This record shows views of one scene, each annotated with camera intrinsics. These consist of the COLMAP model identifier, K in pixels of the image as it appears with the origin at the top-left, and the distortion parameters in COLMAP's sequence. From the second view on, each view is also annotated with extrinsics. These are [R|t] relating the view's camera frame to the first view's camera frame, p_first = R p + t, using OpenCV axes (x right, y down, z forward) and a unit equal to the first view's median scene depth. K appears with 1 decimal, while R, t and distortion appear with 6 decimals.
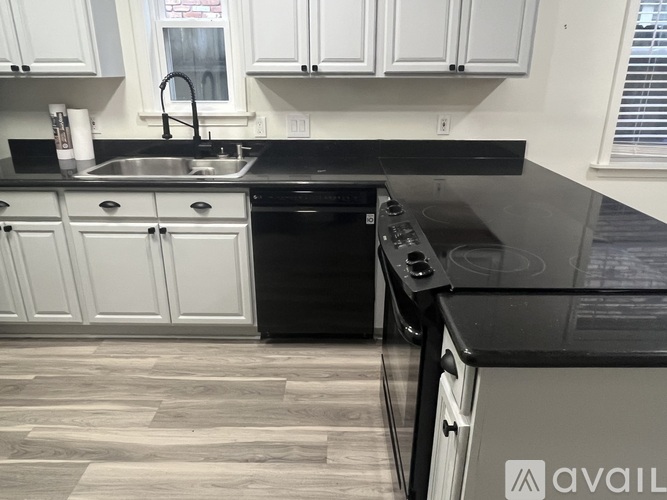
lens RADIAL K [[463.4, 0, 333.2], [0, 463.4, 249.3], [0, 0, 1]] dist [-0.001018, -0.000205]
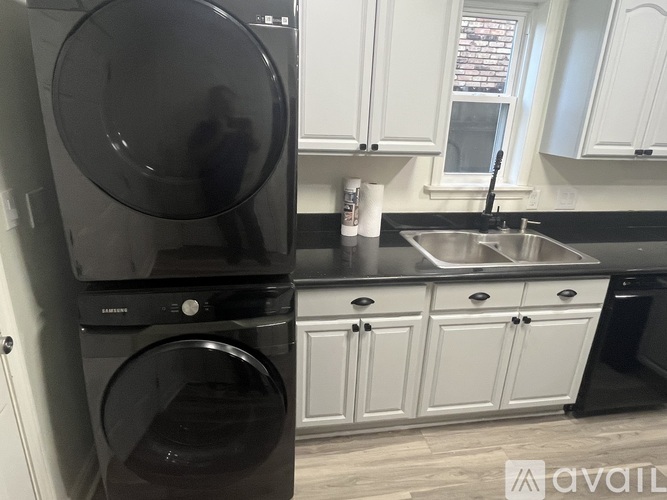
lens RADIAL K [[396.8, 0, 332.5], [0, 396.8, 250.0], [0, 0, 1]] dist [0.003968, 0.000467]
pose [[0.984655, -0.025464, 0.172644, -0.832629], [0.028718, 0.999453, -0.016376, -0.169190], [-0.172132, 0.021083, 0.984848, 0.240523]]
